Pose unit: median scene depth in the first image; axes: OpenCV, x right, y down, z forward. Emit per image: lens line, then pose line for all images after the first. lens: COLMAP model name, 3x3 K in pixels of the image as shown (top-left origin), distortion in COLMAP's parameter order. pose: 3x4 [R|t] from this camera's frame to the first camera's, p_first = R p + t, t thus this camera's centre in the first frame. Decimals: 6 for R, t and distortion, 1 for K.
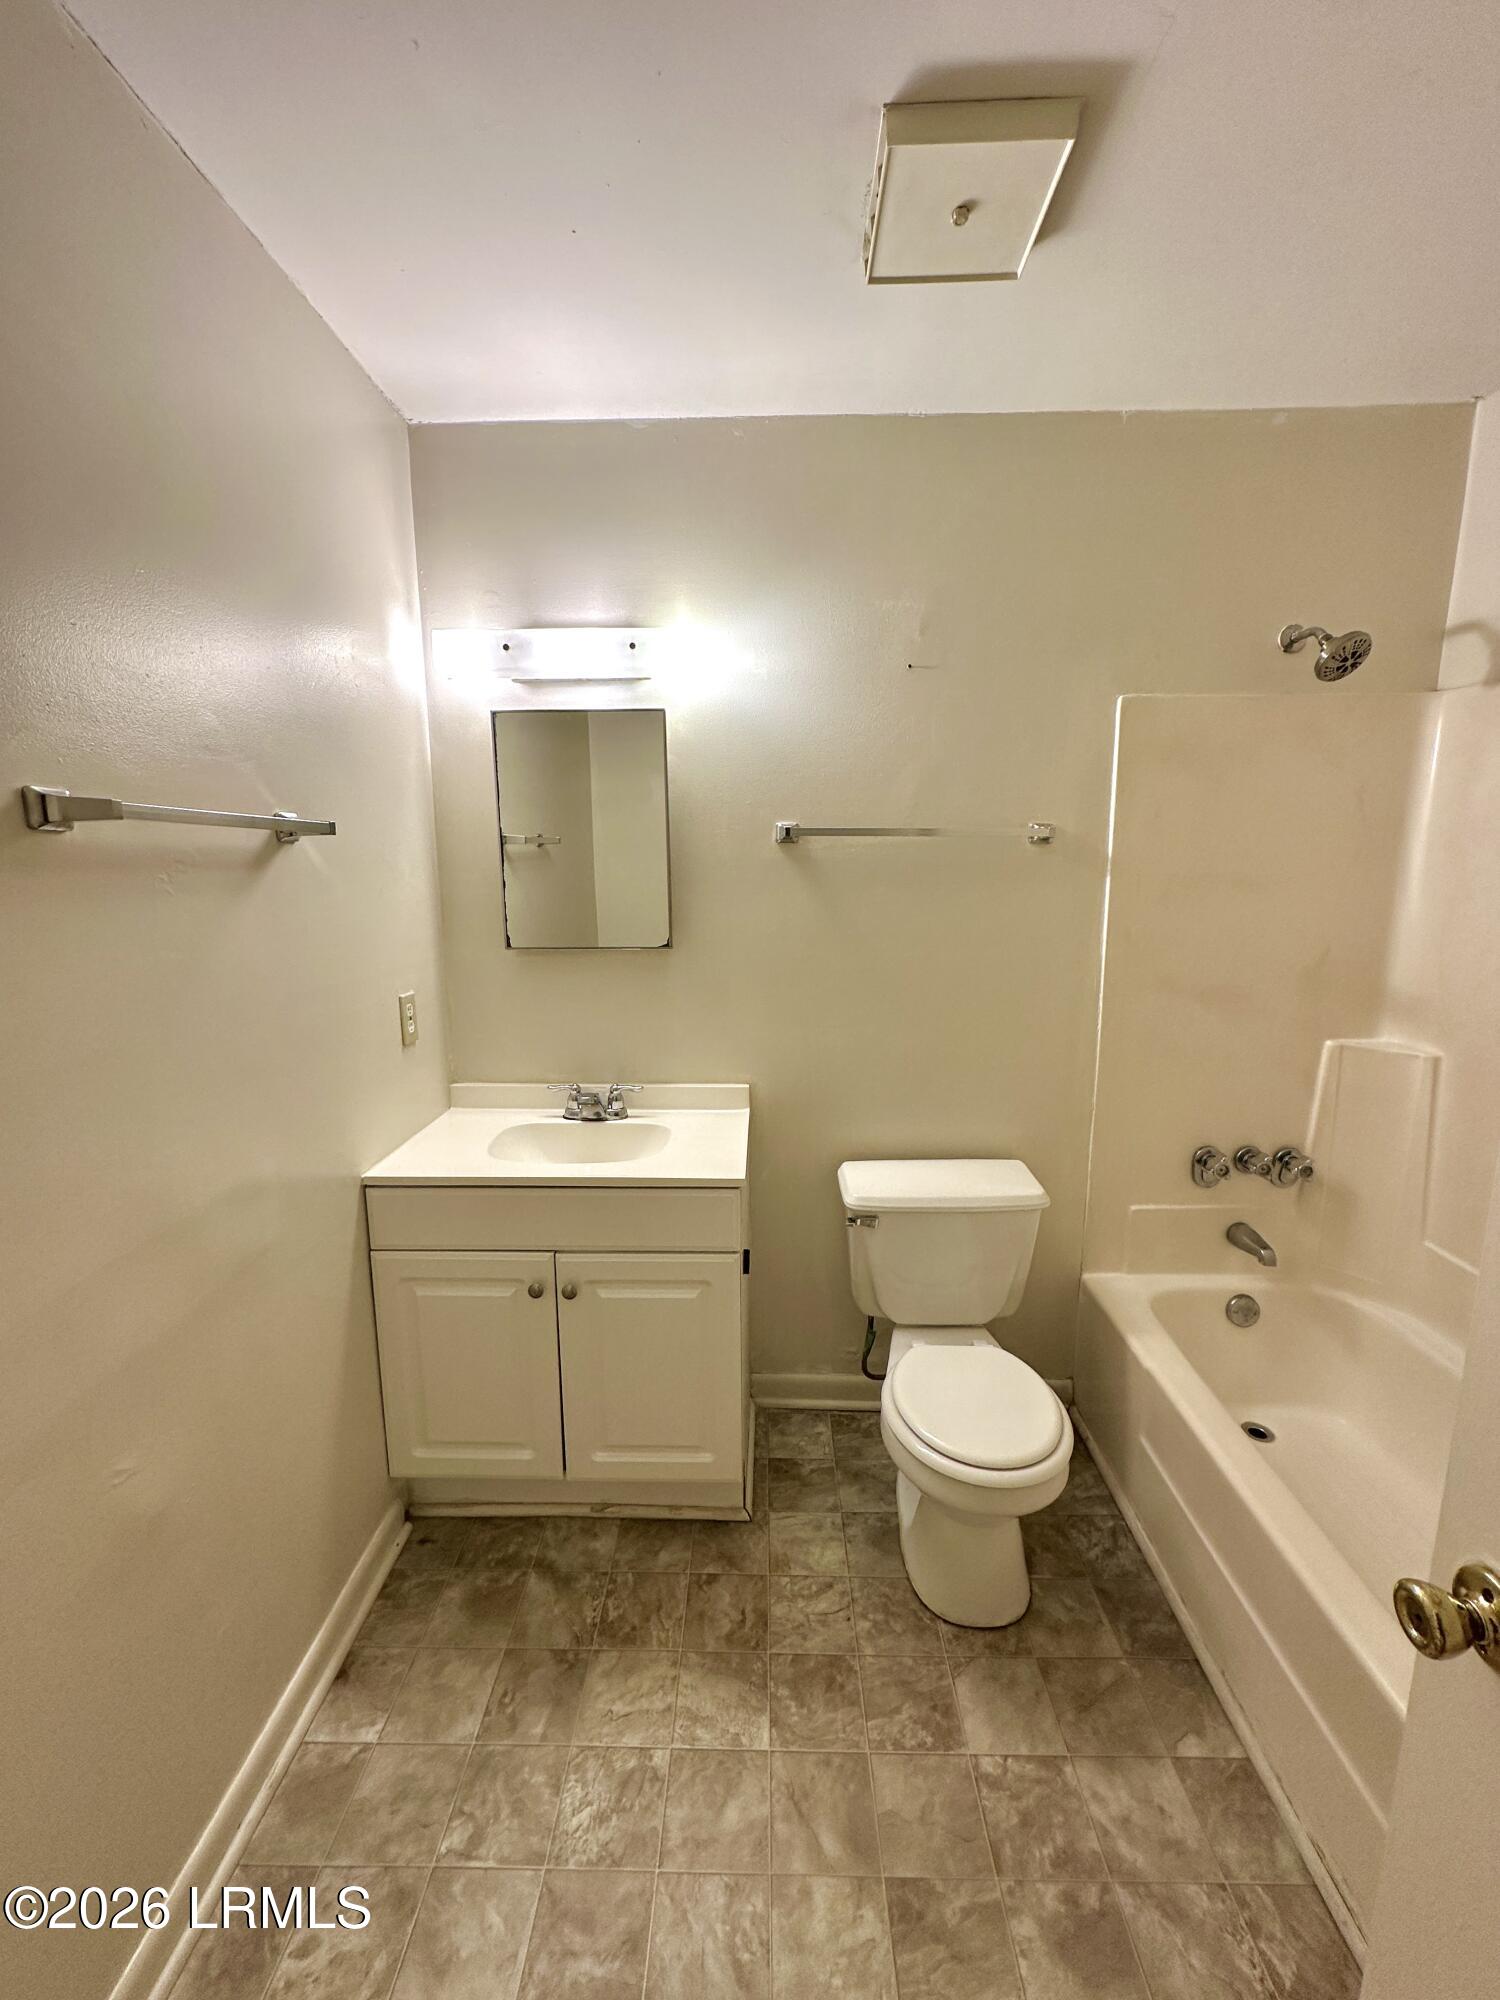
lens RADIAL K [[795.8, 0, 750.0], [0, 795.8, 1000.0], [0, 0, 1]] dist [-0.009684, 0.000985]
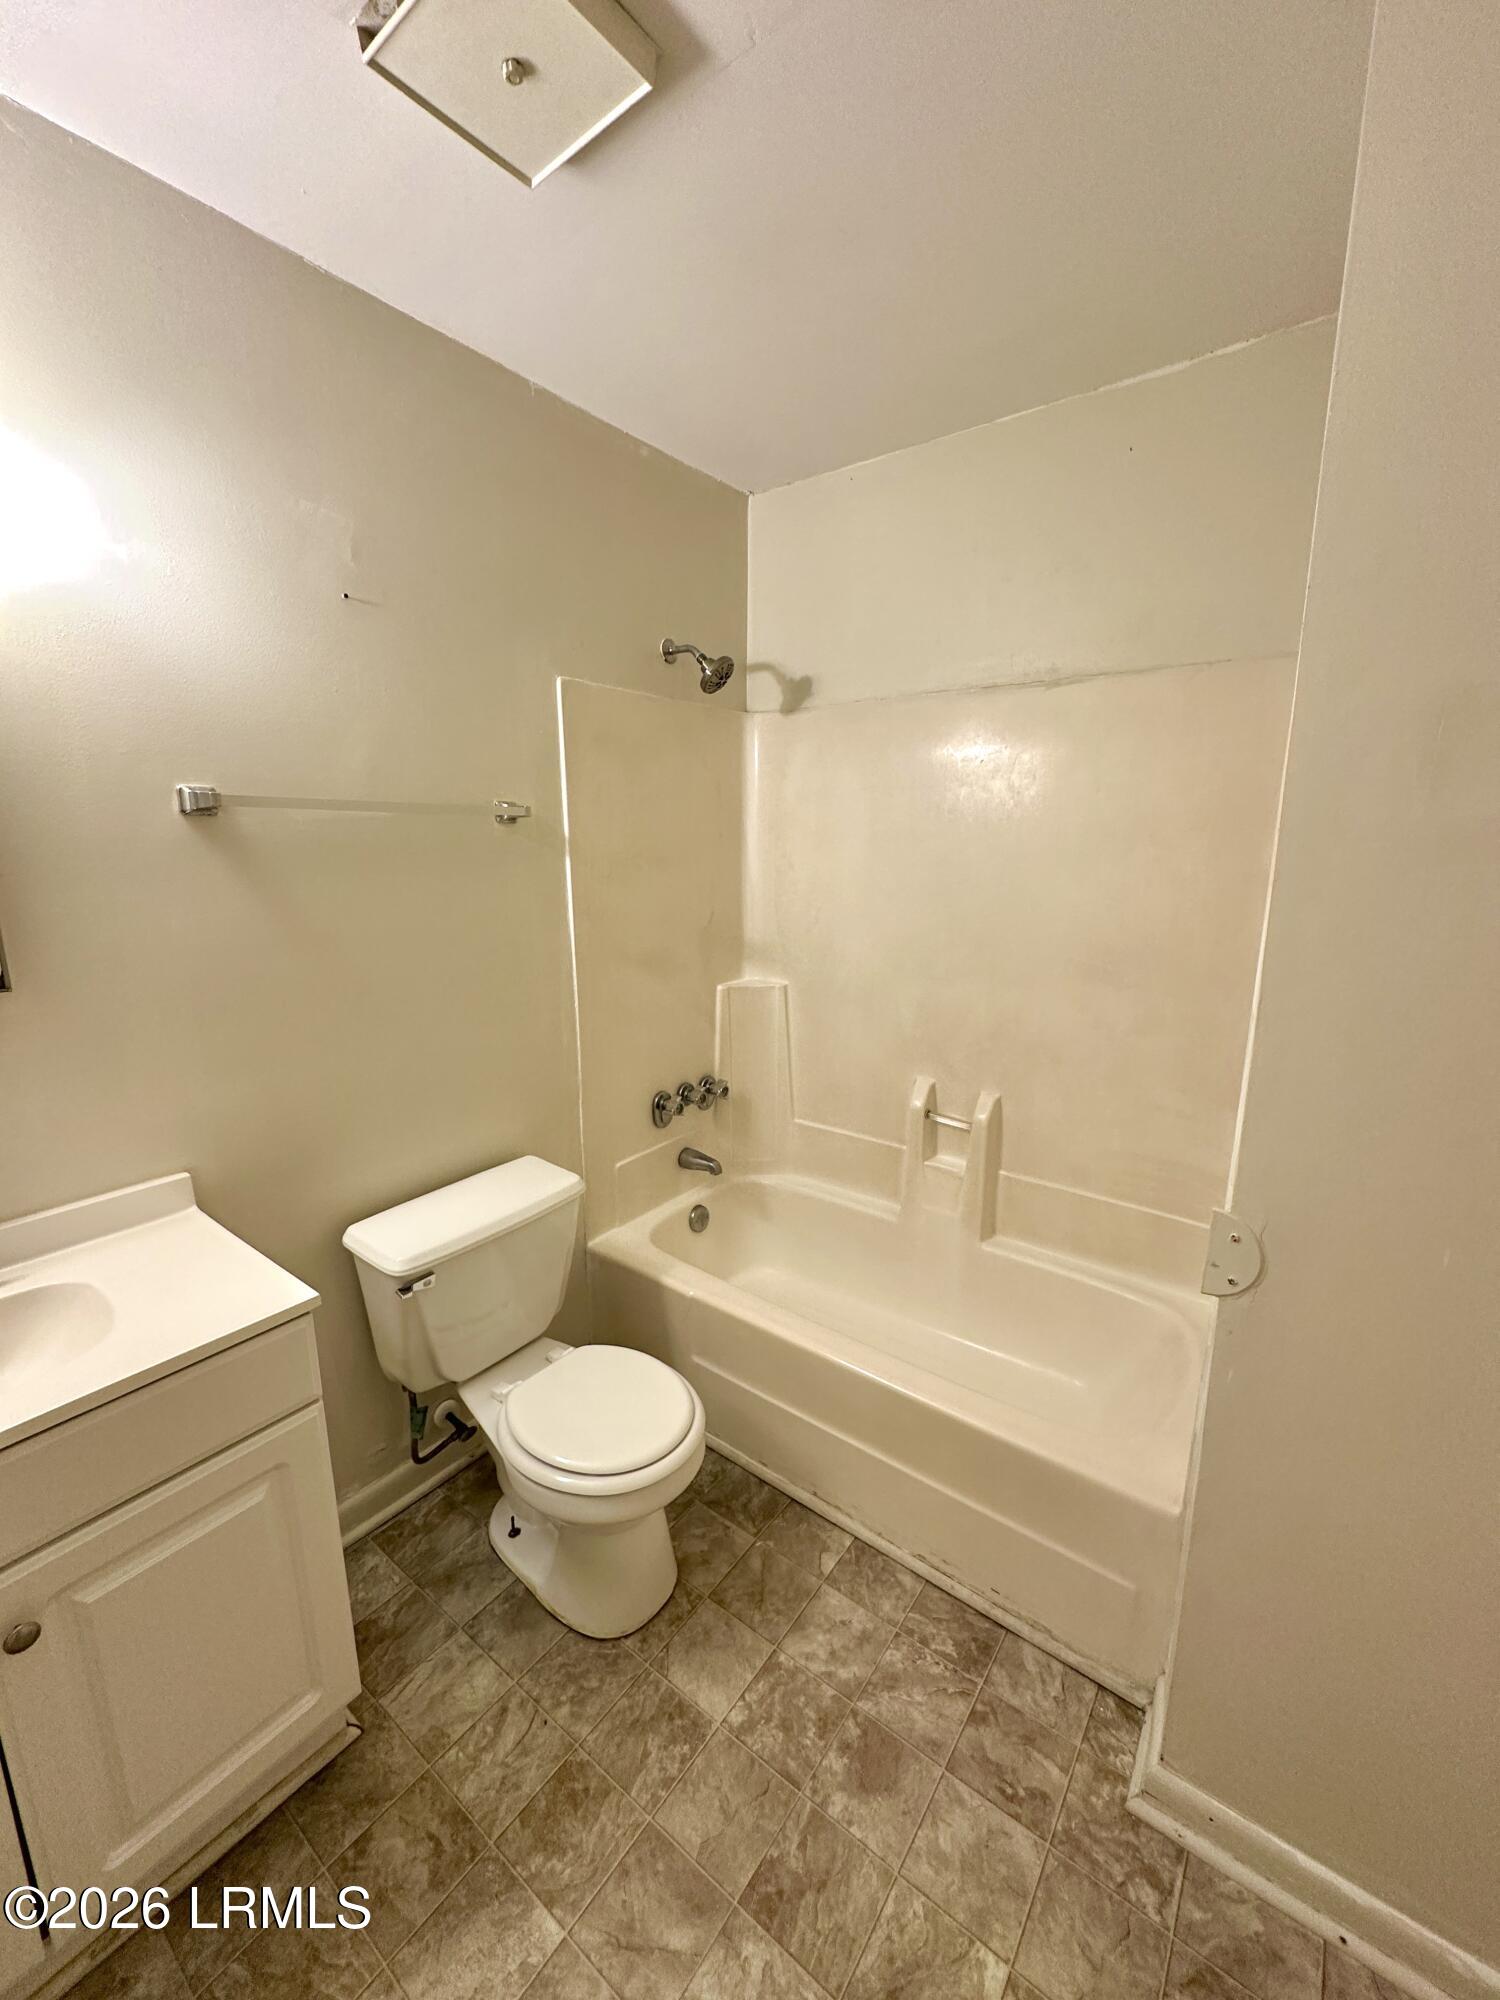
lens RADIAL K [[795.8, 0, 750.0], [0, 795.8, 1000.0], [0, 0, 1]] dist [-0.009684, 0.000985]
pose [[0.581926, -0.158017, 0.797742, -0.292742], [0.135300, 0.986082, 0.096627, -0.047923], [-0.801907, 0.051705, 0.595207, 0.250869]]
